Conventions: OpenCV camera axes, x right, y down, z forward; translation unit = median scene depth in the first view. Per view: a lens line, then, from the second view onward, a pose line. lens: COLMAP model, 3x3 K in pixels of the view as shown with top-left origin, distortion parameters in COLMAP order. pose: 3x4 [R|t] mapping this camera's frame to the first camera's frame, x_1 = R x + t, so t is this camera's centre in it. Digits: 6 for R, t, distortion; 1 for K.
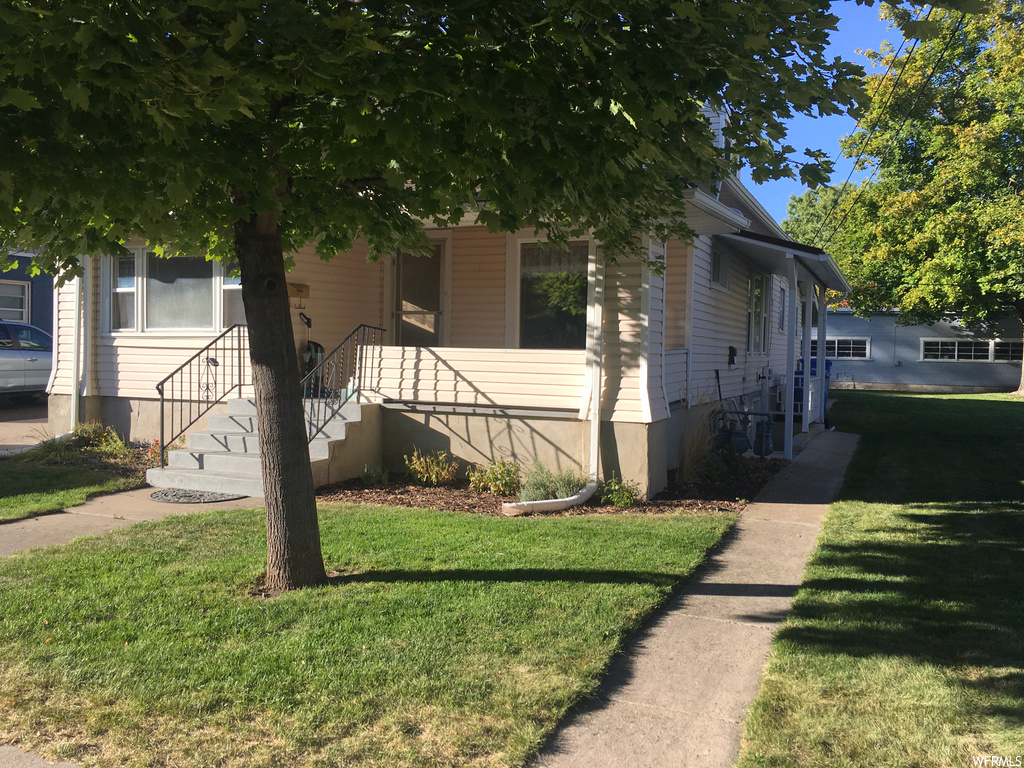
lens RADIAL K [[865.3, 0, 504.7], [0, 865.3, 383.6], [0, 0, 1]] dist [0.064489, -0.085815]
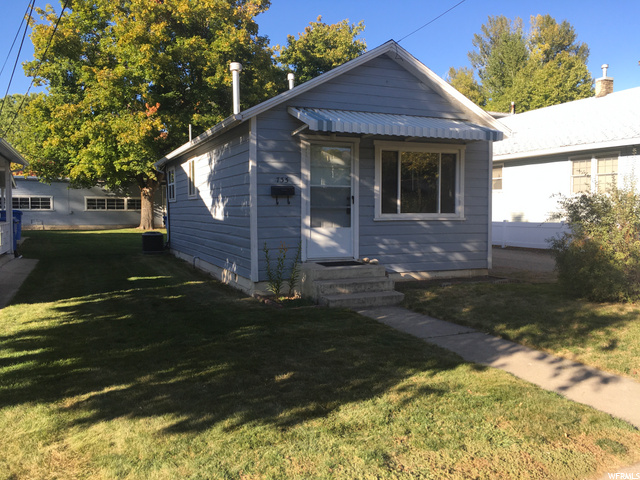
lens RADIAL K [[540.8, 0, 315.4], [0, 540.8, 239.8], [0, 0, 1]] dist [0.064489, -0.085815]
pose [[0.673058, -0.055437, 0.737509, 0.015576], [0.035709, 0.998460, 0.042463, 0.000513], [-0.738727, -0.002245, 0.674001, -0.002897]]
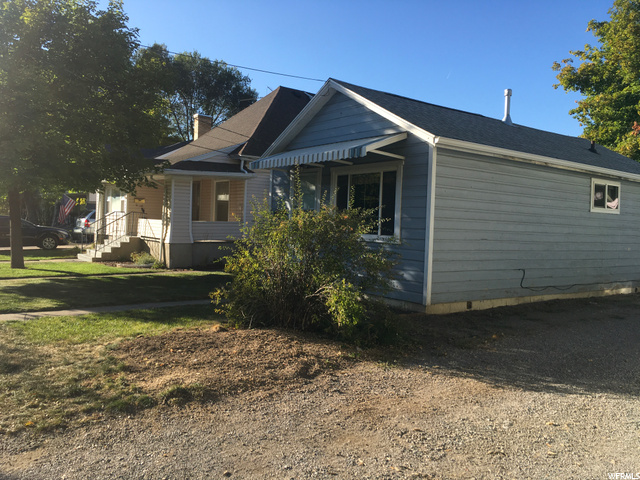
lens RADIAL K [[540.8, 0, 315.4], [0, 540.8, 239.8], [0, 0, 1]] dist [0.064489, -0.085815]
pose [[0.877723, 0.029806, -0.478241, 0.653331], [-0.038524, 0.999222, -0.008428, 0.012064], [0.477618, 0.025822, 0.878188, -0.196834]]
